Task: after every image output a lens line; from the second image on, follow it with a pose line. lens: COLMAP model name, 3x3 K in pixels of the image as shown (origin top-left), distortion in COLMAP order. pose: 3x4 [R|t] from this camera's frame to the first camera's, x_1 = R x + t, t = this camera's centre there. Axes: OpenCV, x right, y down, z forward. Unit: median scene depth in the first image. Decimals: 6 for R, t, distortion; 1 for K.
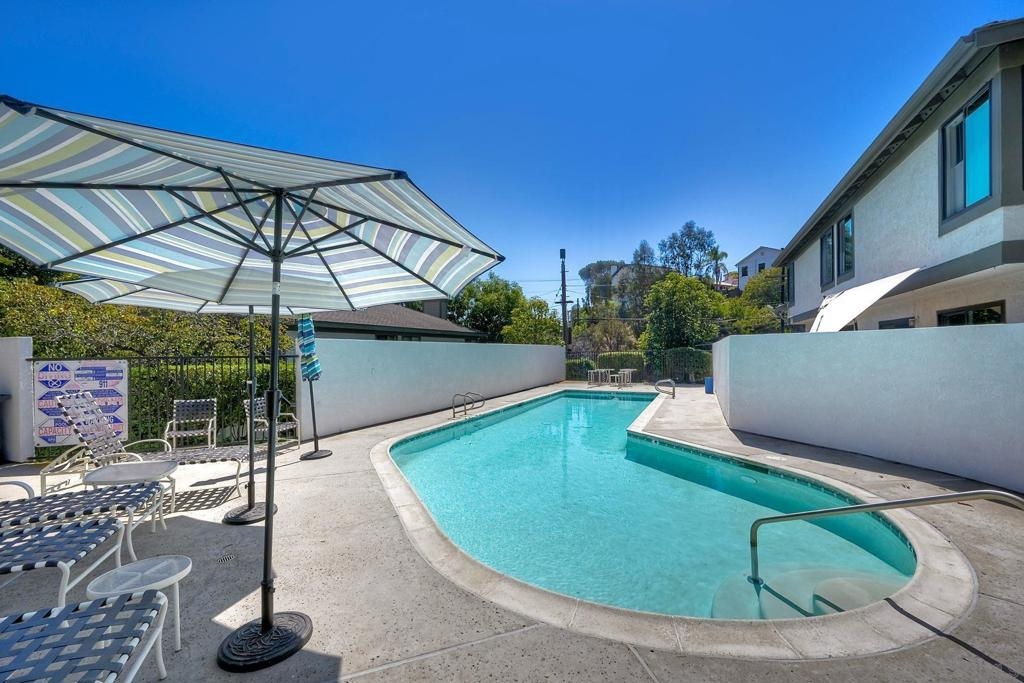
lens RADIAL K [[400.2, 0, 509.6], [0, 400.2, 343.2], [0, 0, 1]] dist [-0.000492, 0.000275]
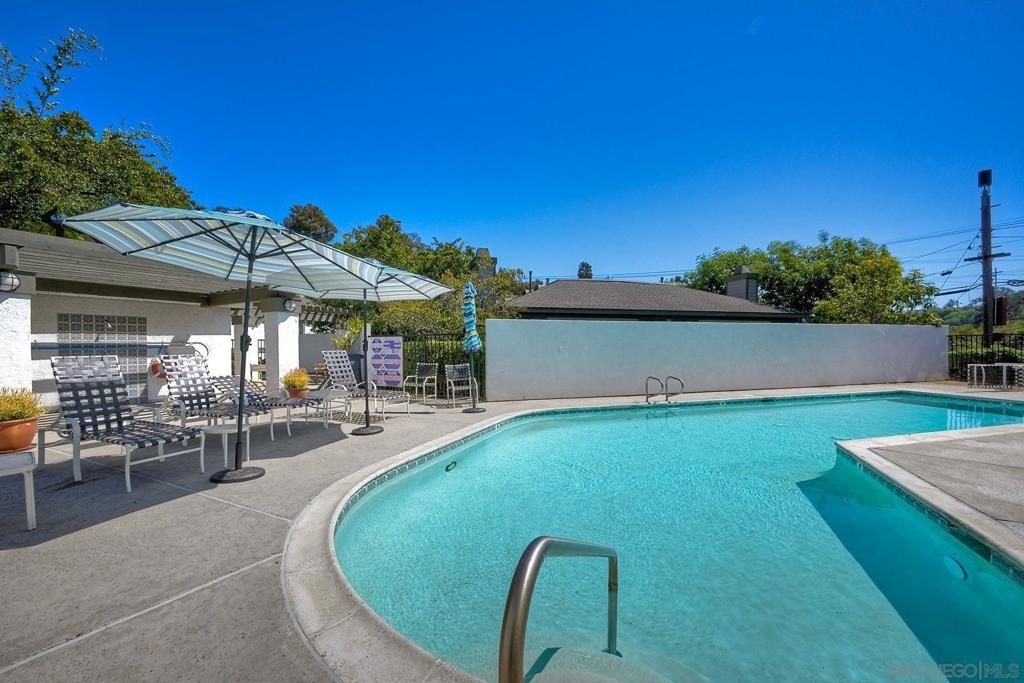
lens RADIAL K [[400.2, 0, 509.6], [0, 400.2, 343.2], [0, 0, 1]] dist [-0.000492, 0.000275]
pose [[0.676487, 0.003206, -0.736448, 0.525713], [0.014719, 0.999732, 0.017872, 0.046694], [0.736307, -0.022930, 0.676258, 0.238648]]
